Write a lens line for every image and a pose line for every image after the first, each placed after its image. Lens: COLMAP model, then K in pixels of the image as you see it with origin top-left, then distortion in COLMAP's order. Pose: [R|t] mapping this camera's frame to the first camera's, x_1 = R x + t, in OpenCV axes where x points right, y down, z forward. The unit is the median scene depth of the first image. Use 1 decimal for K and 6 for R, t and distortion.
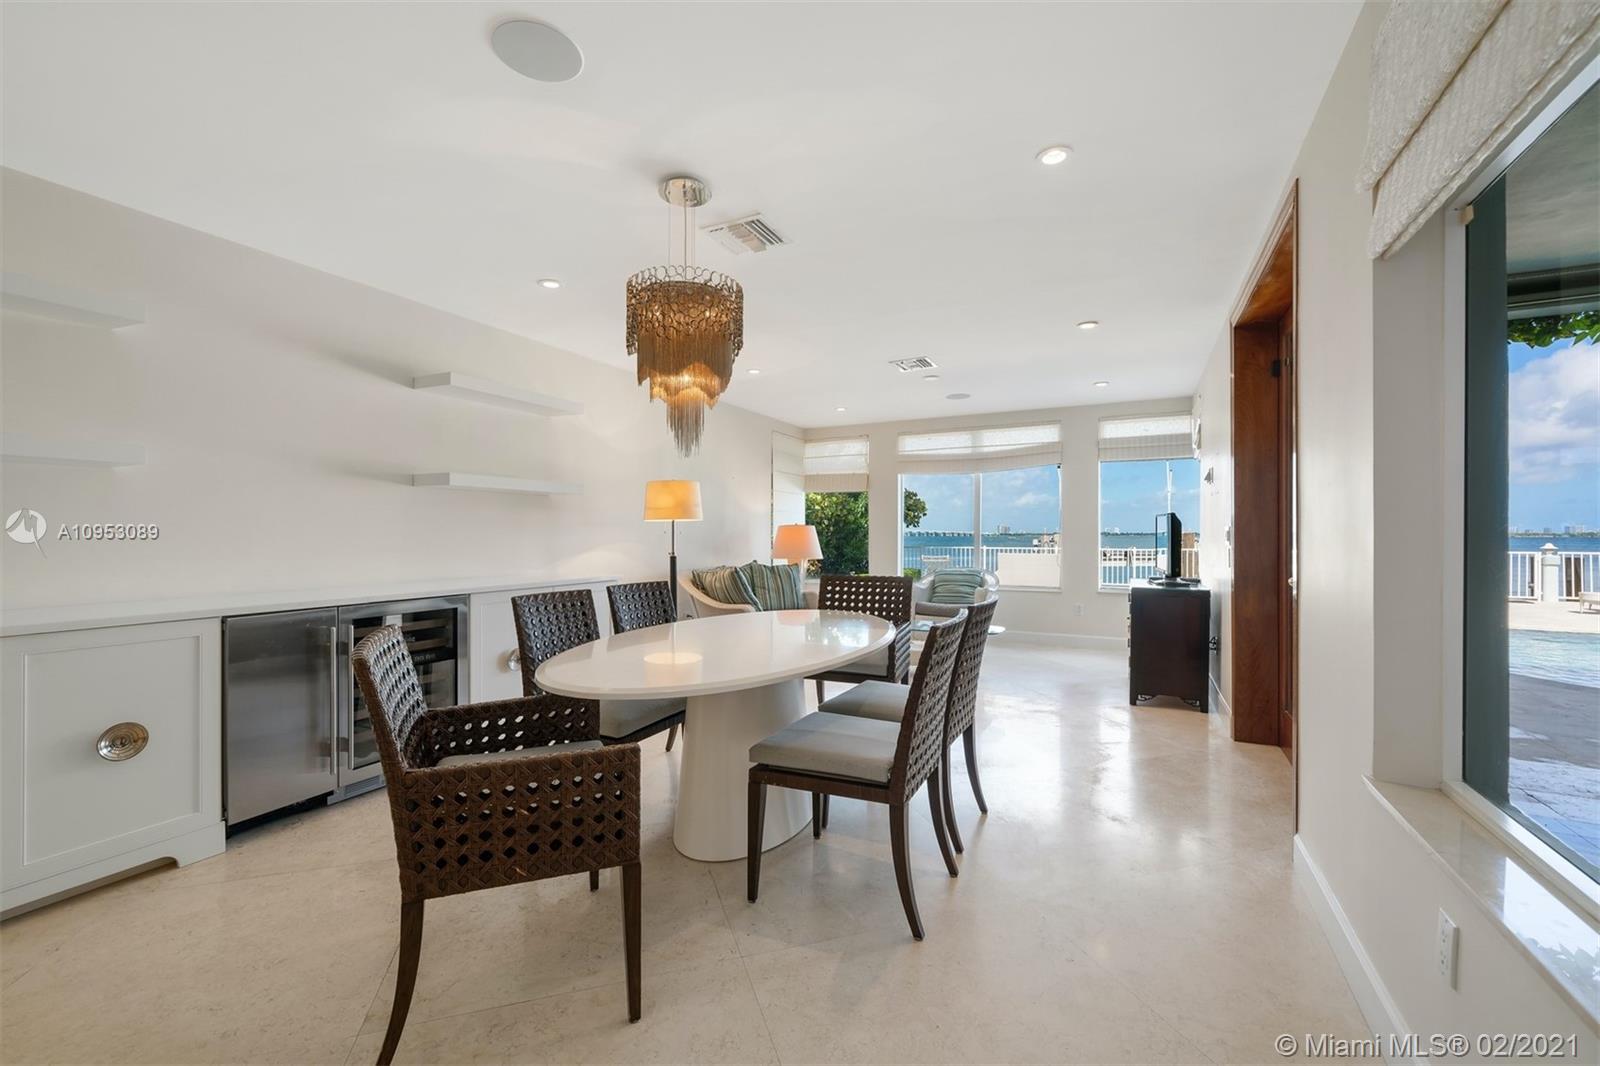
lens RADIAL K [[668.9, 0, 800.0], [0, 668.9, 533.0], [0, 0, 1]] dist [0.000392, 0.000006]
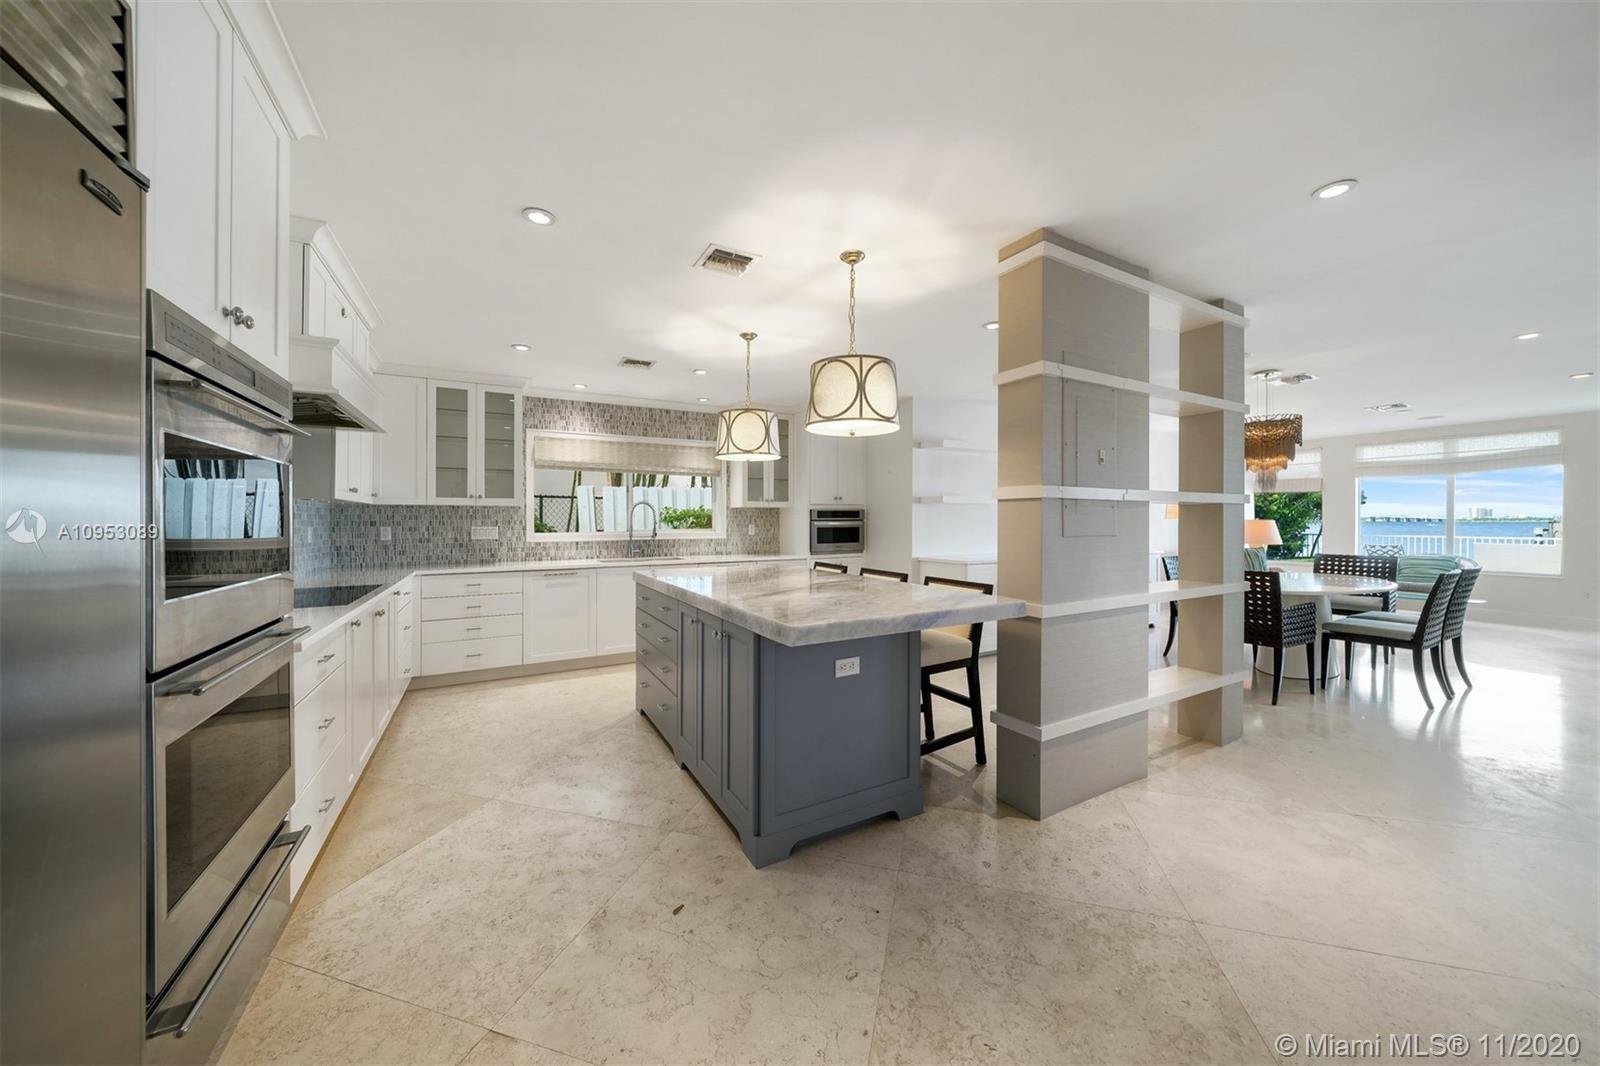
lens RADIAL K [[540.3, 0, 781.1], [0, 540.3, 525.6], [0, 0, 1]] dist [-0.011781, -0.000079]
pose [[0.810129, 0.005132, -0.586229, -0.154300], [0.001830, 0.999935, 0.011282, -0.012362], [0.586249, -0.010212, 0.810067, -0.484298]]
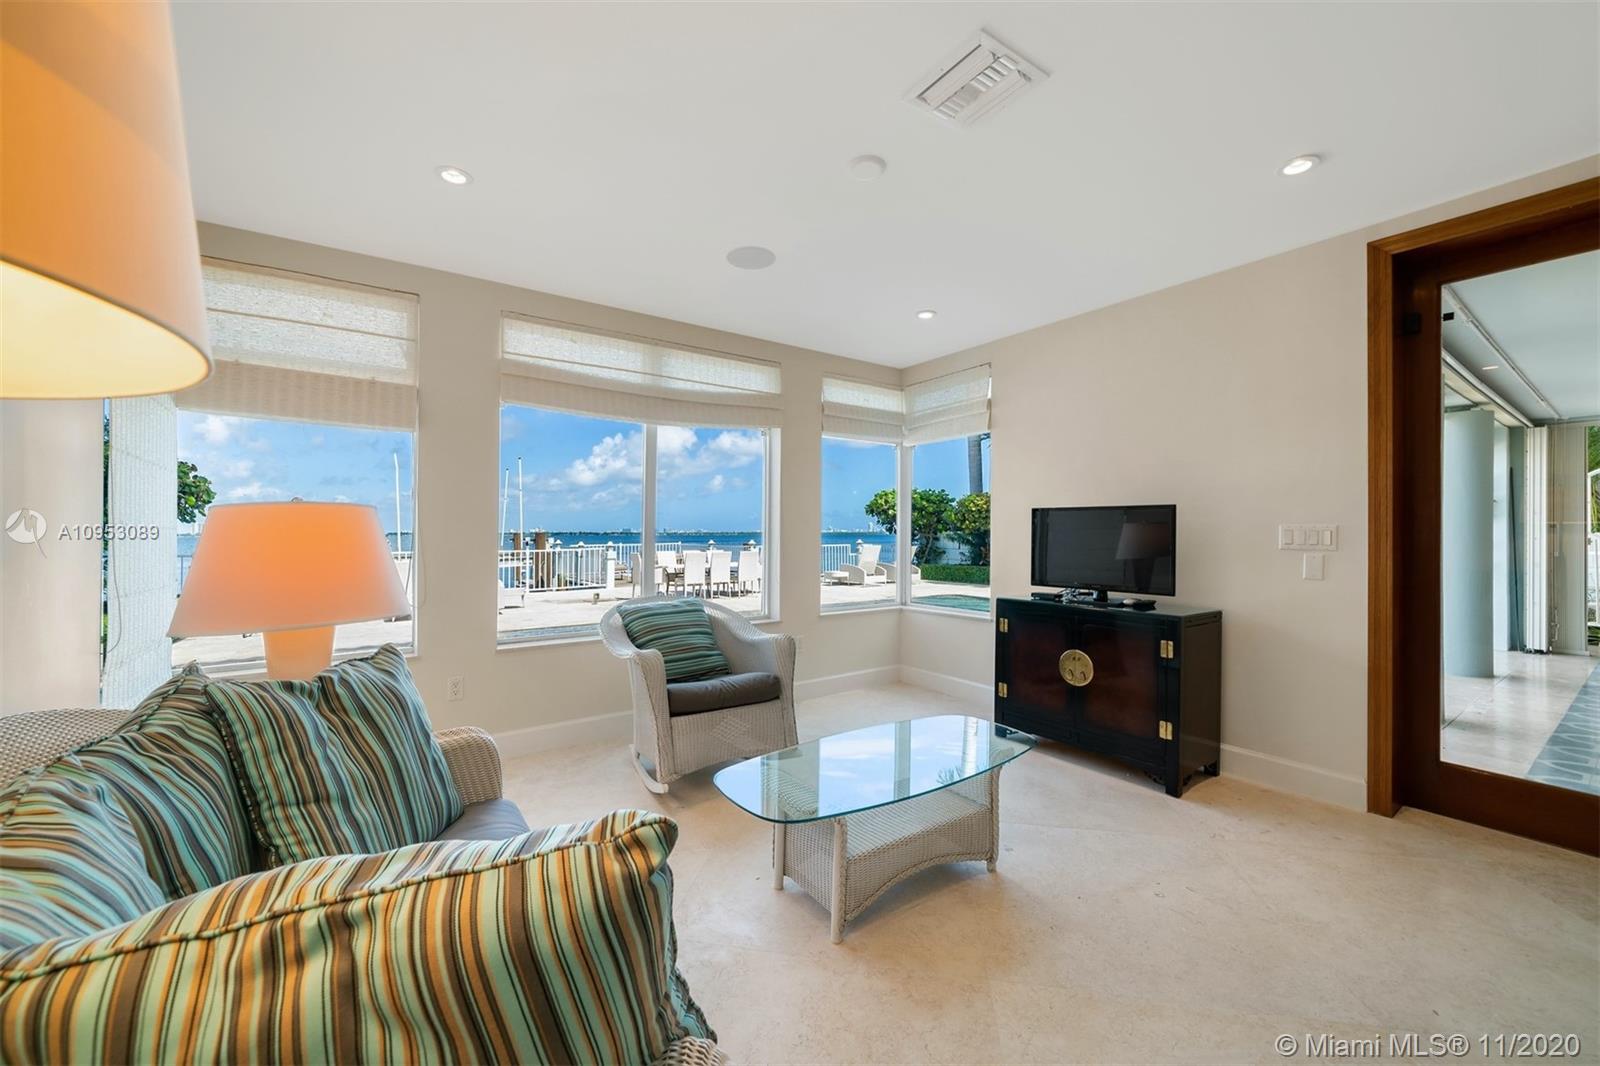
lens RADIAL K [[609.1, 0, 776.0], [0, 609.1, 535.2], [0, 0, 1]] dist [-0.000517, -0.000089]
pose [[0.484573, -0.002069, 0.874748, -0.137853], [-0.001833, 0.999993, 0.003381, 0.001883], [-0.874749, -0.003242, 0.484566, 0.678624]]
